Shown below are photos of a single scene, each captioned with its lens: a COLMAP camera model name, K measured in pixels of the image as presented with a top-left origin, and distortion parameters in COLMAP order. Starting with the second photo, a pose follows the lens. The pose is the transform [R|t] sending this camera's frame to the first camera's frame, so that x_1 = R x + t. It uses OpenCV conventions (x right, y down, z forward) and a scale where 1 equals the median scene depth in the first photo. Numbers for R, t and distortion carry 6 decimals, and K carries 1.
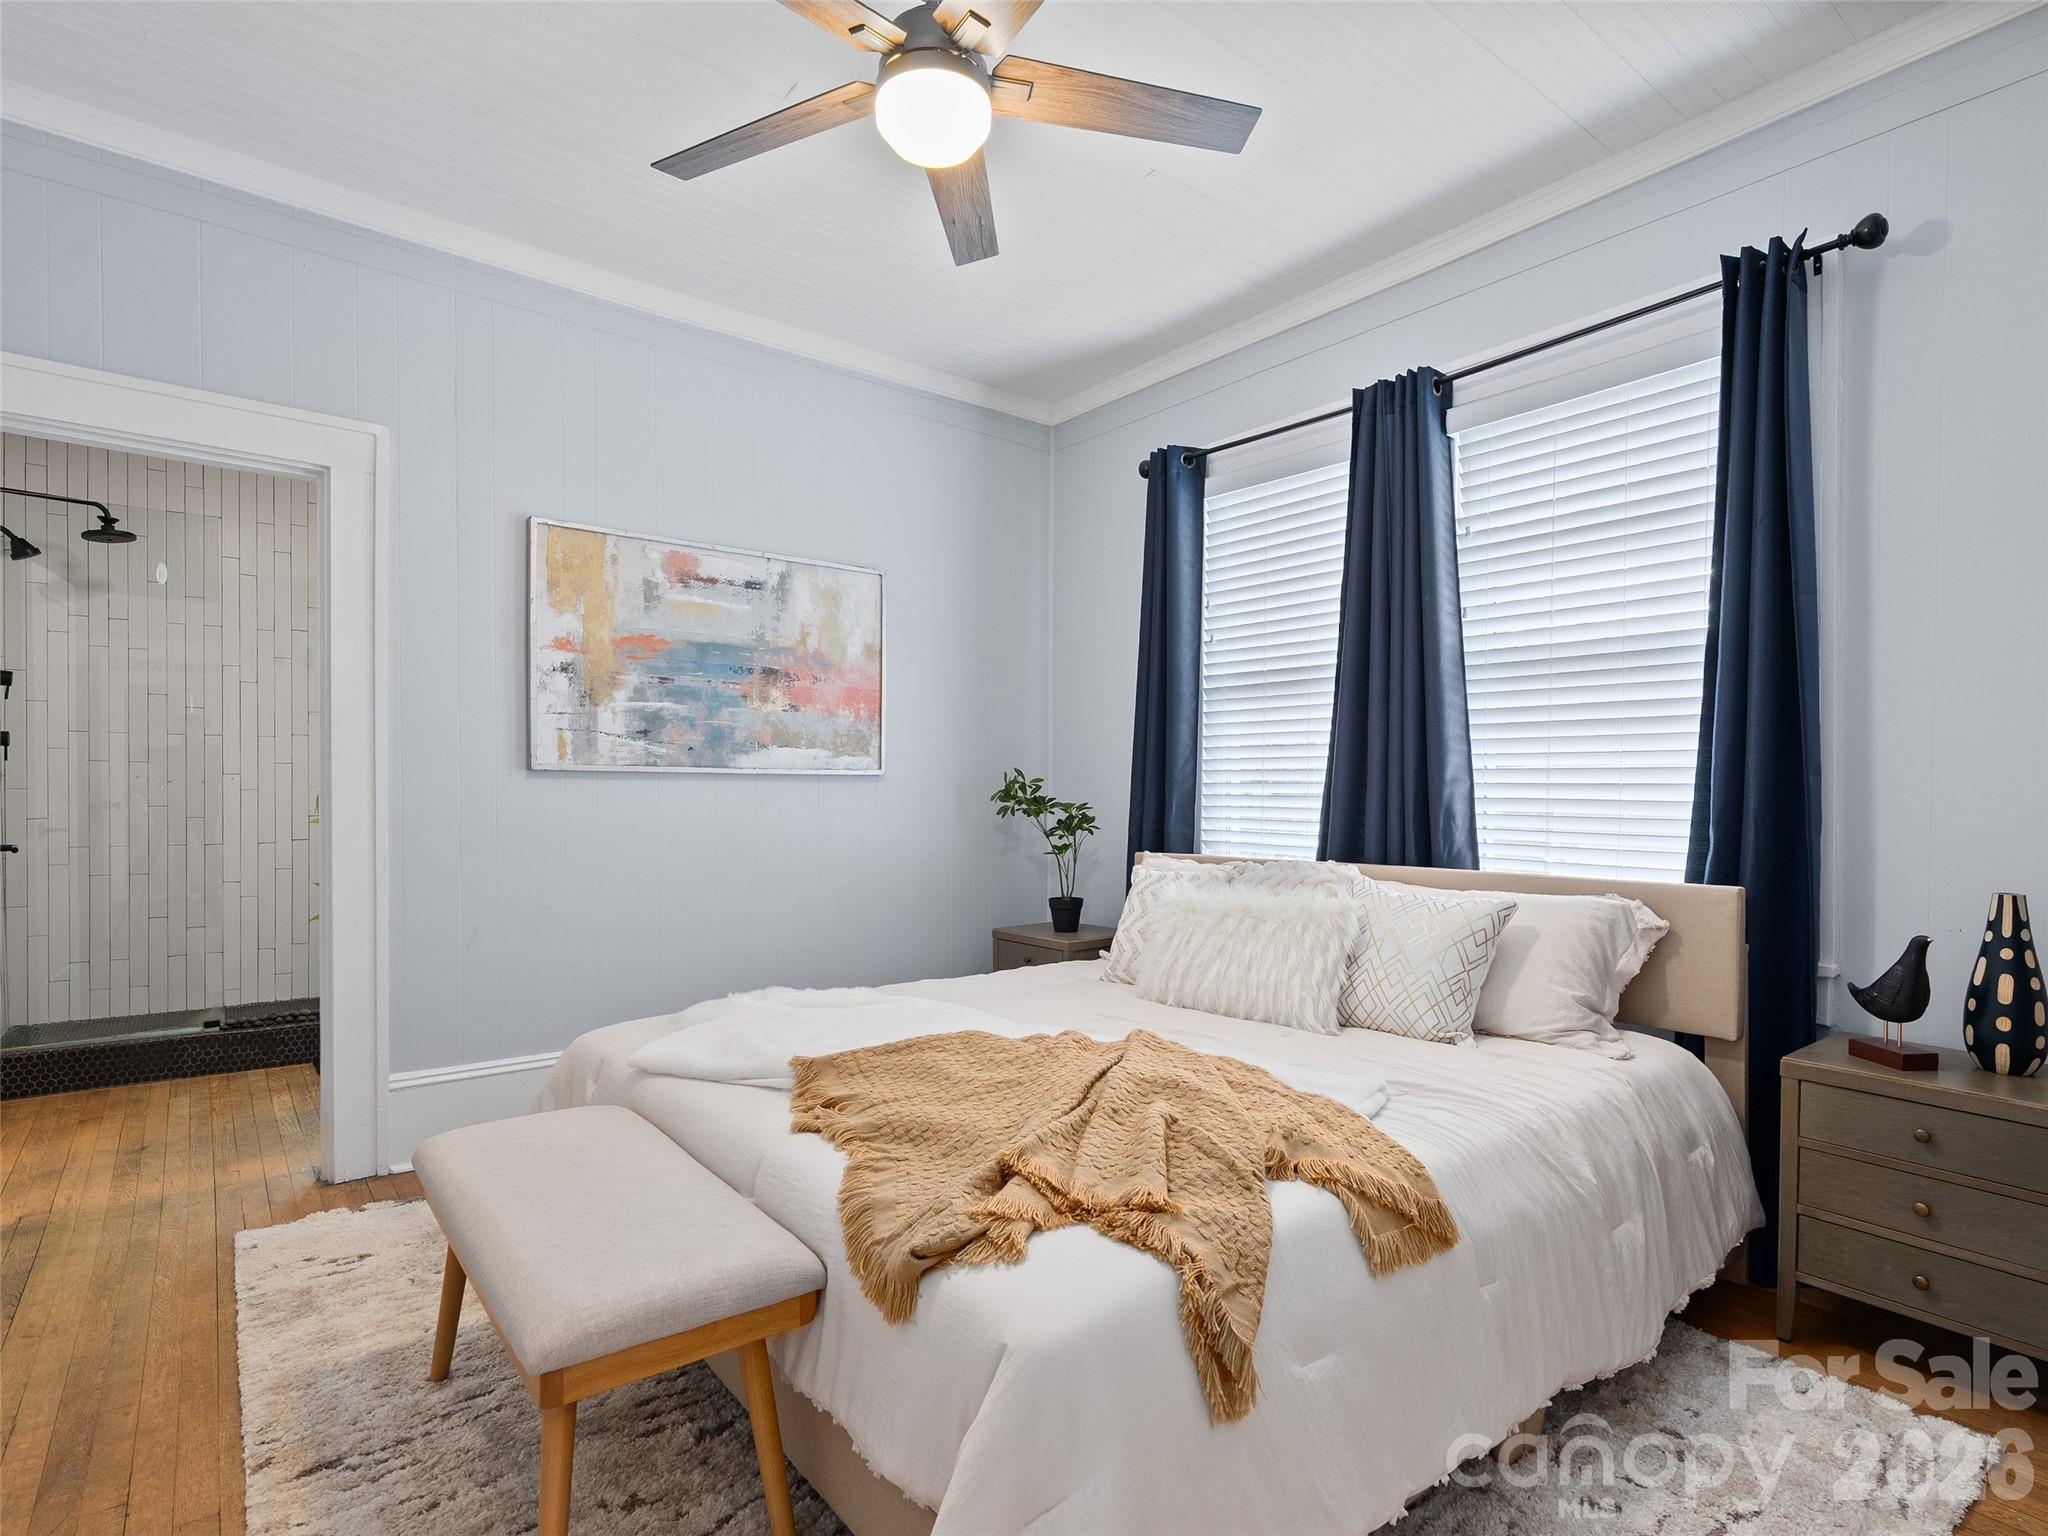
lens RADIAL K [[1044.9, 0, 1029.6], [0, 1044.9, 810.3], [0, 0, 1]] dist [0.000509, 0.000399]
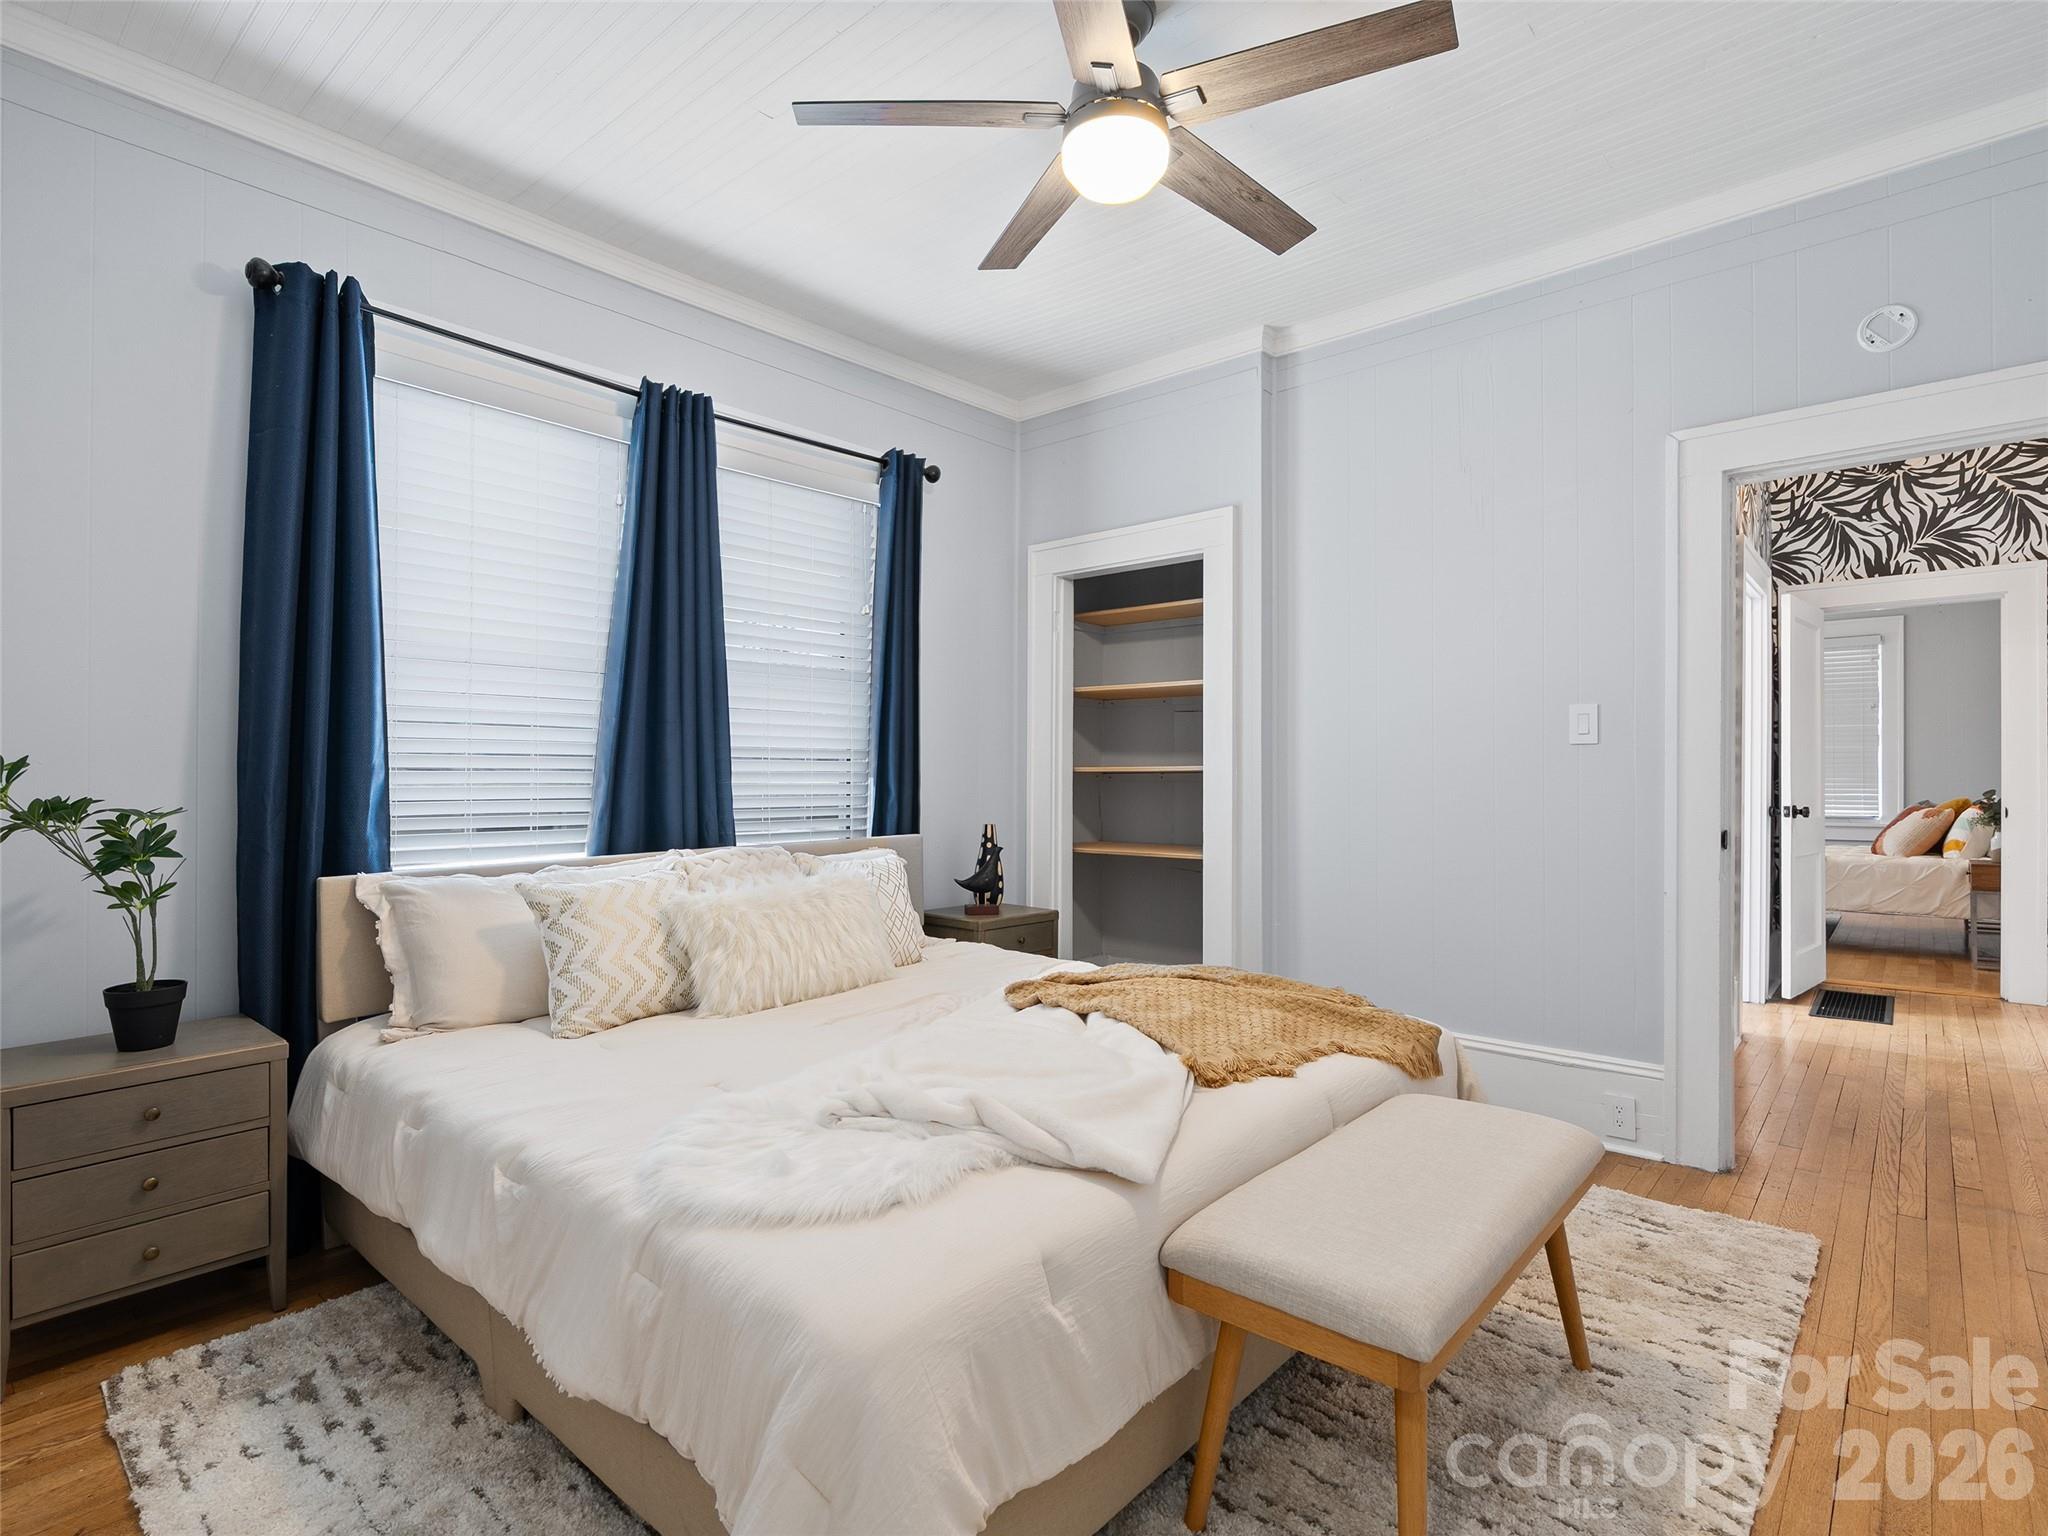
lens RADIAL K [[1029.2, 0, 1015.2], [0, 1029.2, 772.4], [0, 0, 1]] dist [-0.015158, 0.006134]
pose [[-0.167948, -0.009747, 0.985748, -0.722024], [0.014302, 0.999822, 0.012323, -0.031748], [-0.985692, 0.016168, -0.167778, 0.822865]]
